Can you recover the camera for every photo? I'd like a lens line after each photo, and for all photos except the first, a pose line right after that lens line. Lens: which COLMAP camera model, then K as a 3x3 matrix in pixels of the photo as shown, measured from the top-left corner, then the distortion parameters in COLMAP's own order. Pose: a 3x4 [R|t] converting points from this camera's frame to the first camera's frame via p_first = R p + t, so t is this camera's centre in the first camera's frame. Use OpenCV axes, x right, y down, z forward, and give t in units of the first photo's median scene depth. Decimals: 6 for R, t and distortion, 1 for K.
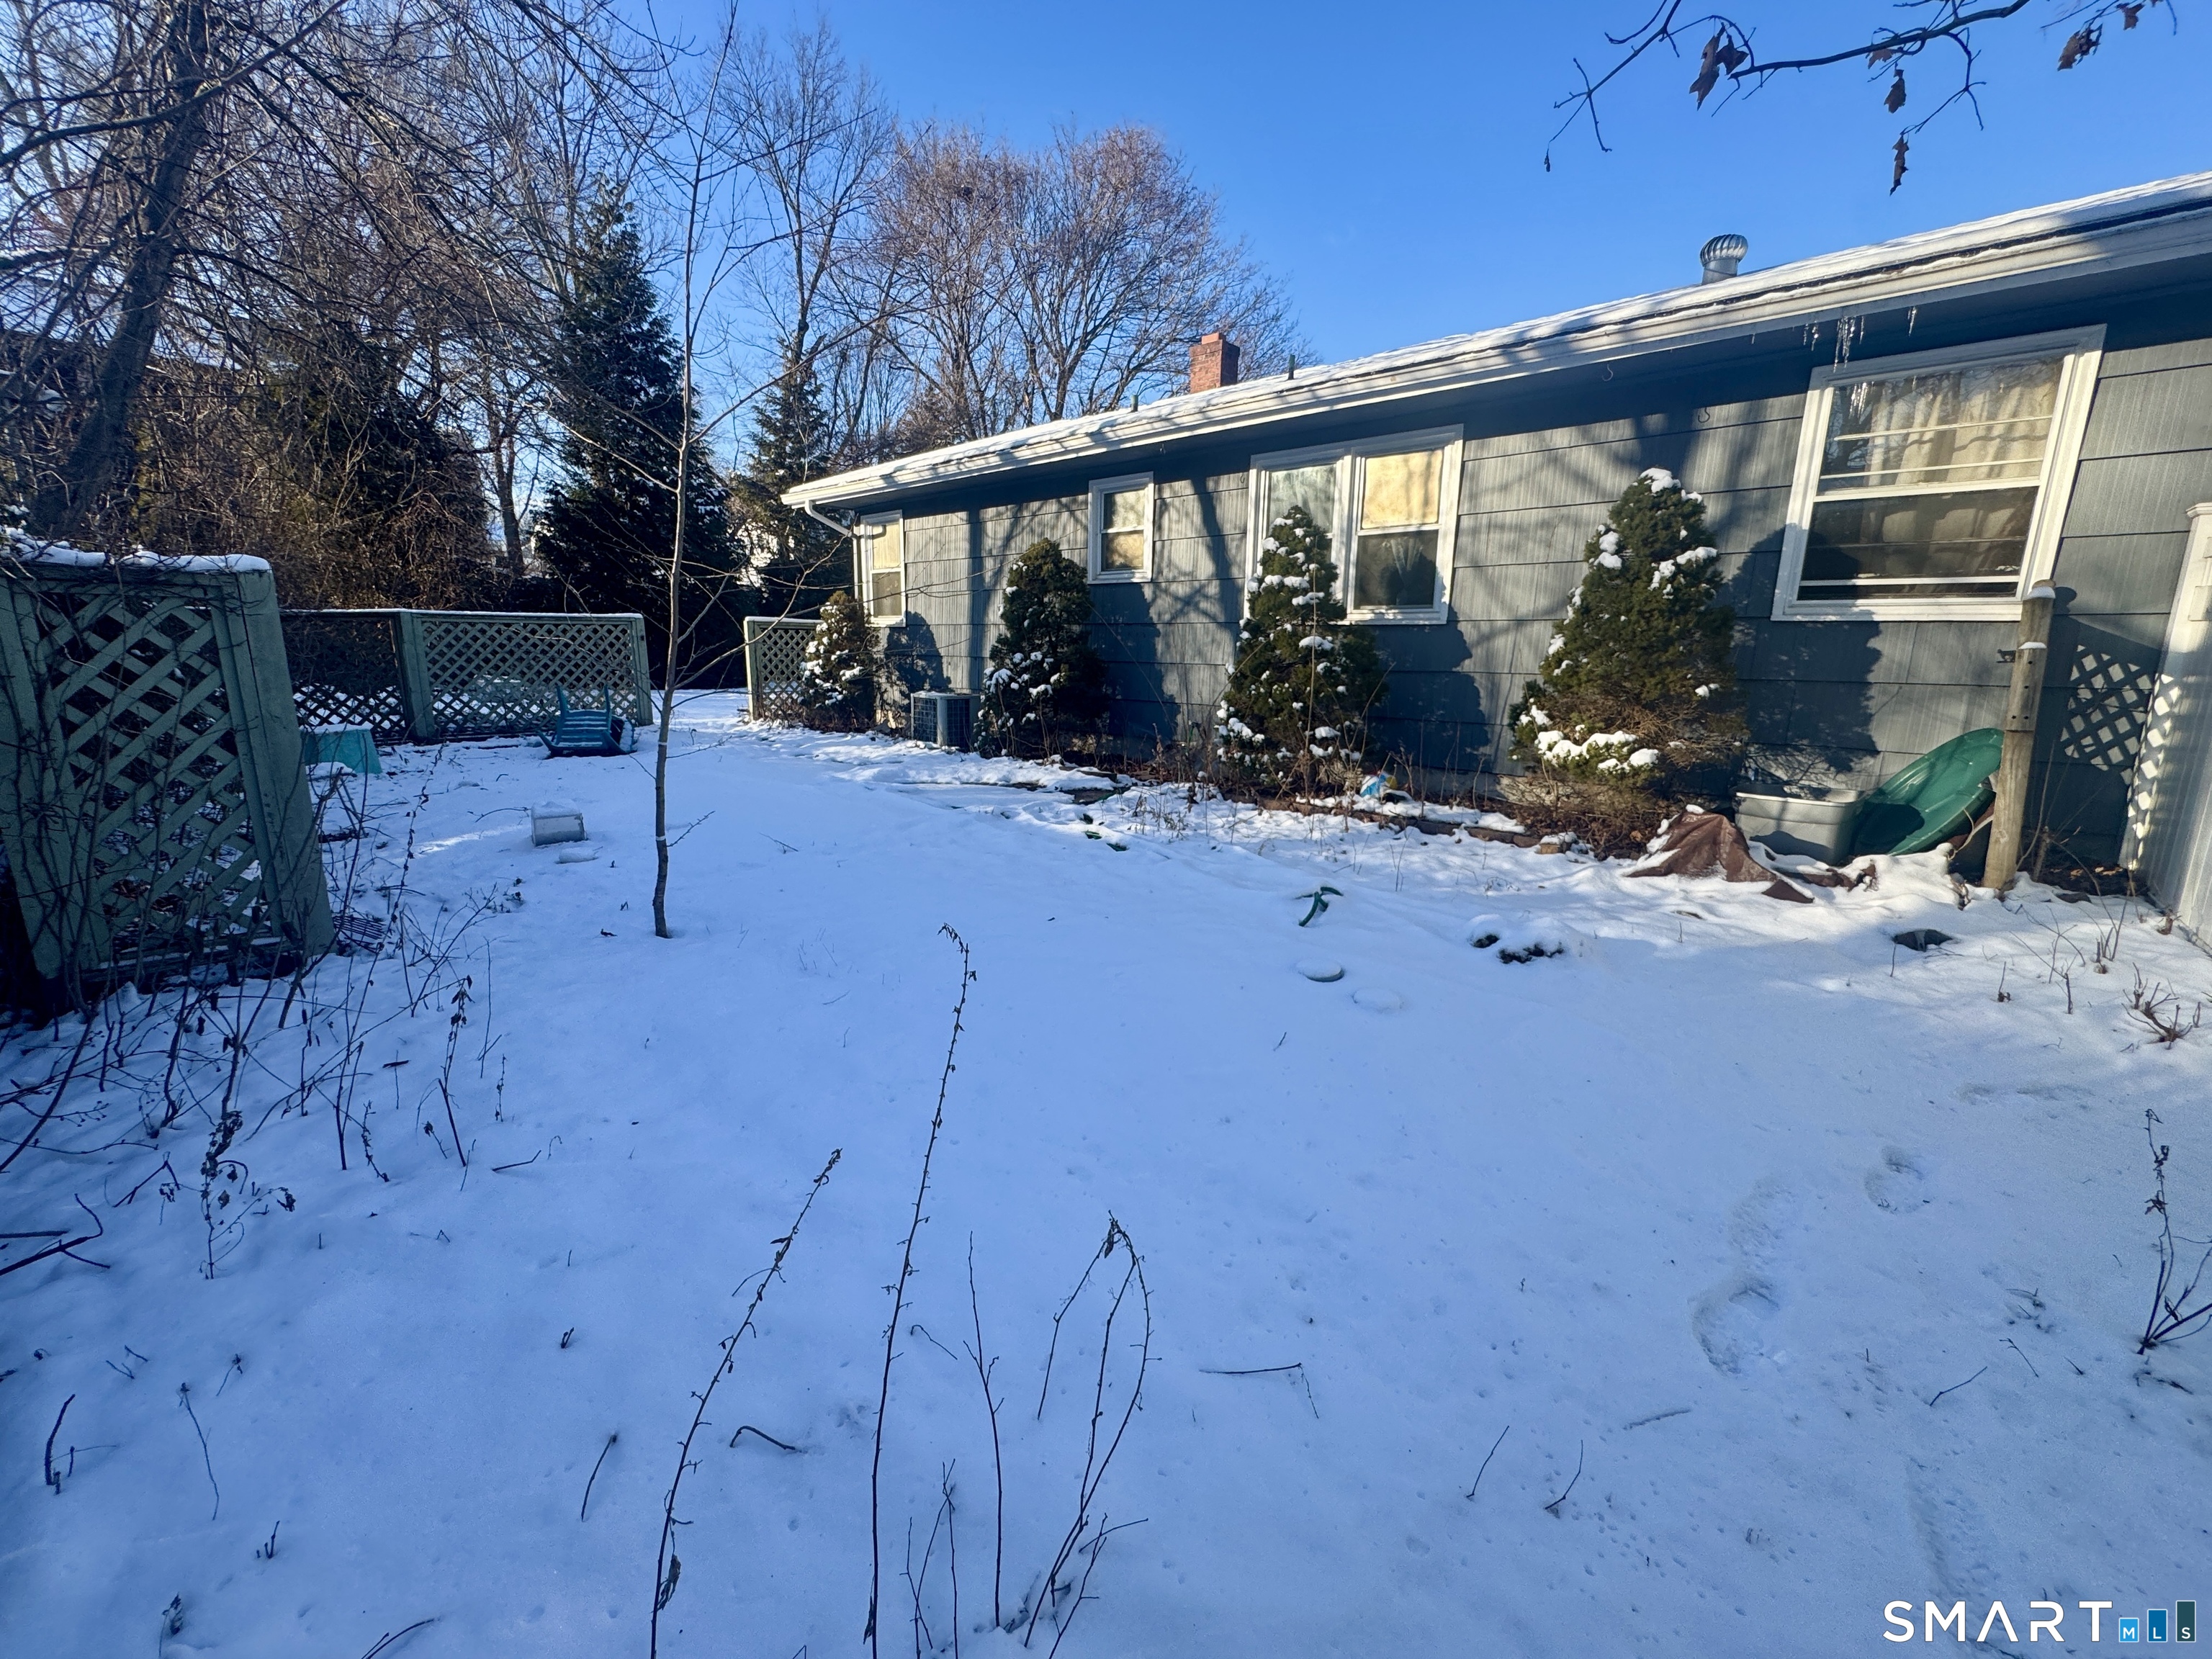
lens RADIAL K [[890.8, 0, 1104.6], [0, 890.8, 834.2], [0, 0, 1]] dist [-0.000694, 0.000281]
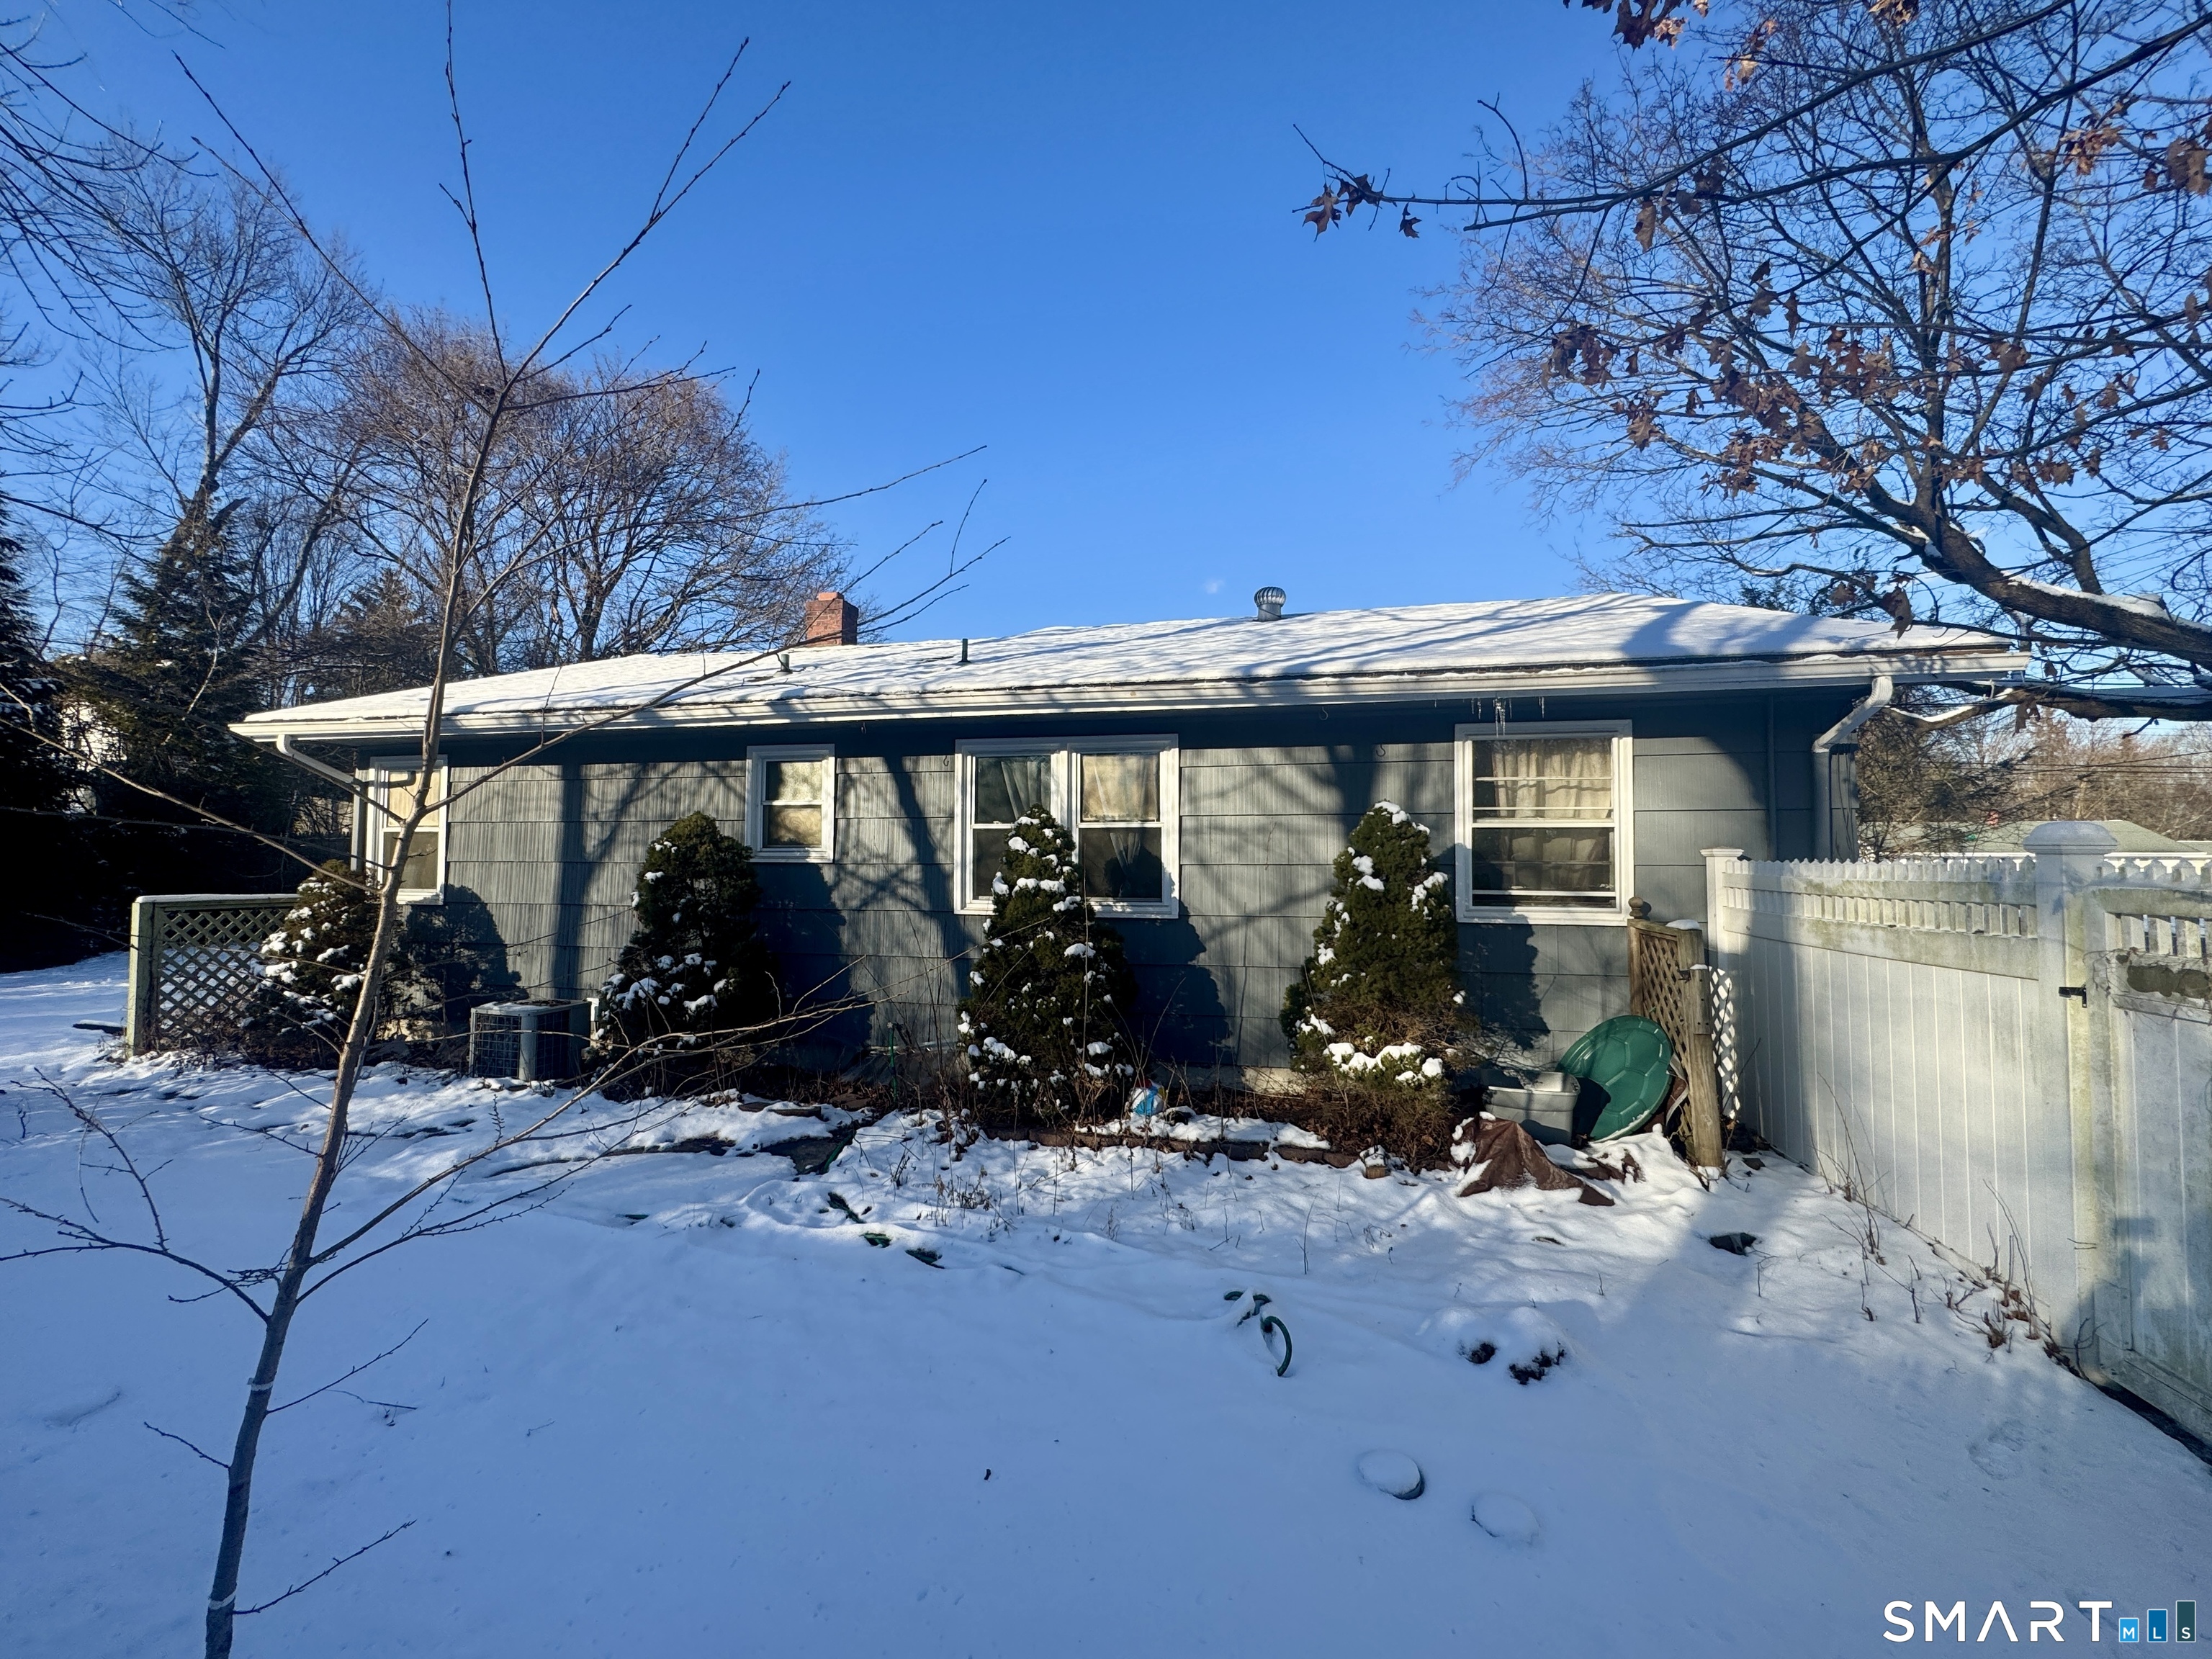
lens RADIAL K [[889.6, 0, 1104.3], [0, 889.6, 833.4], [0, 0, 1]] dist [-0.003260, -0.000250]
pose [[0.868234, 0.004482, 0.496134, -0.171438], [0.110593, 0.973053, -0.202328, -0.123746], [-0.483672, 0.230537, 0.844343, 0.155638]]
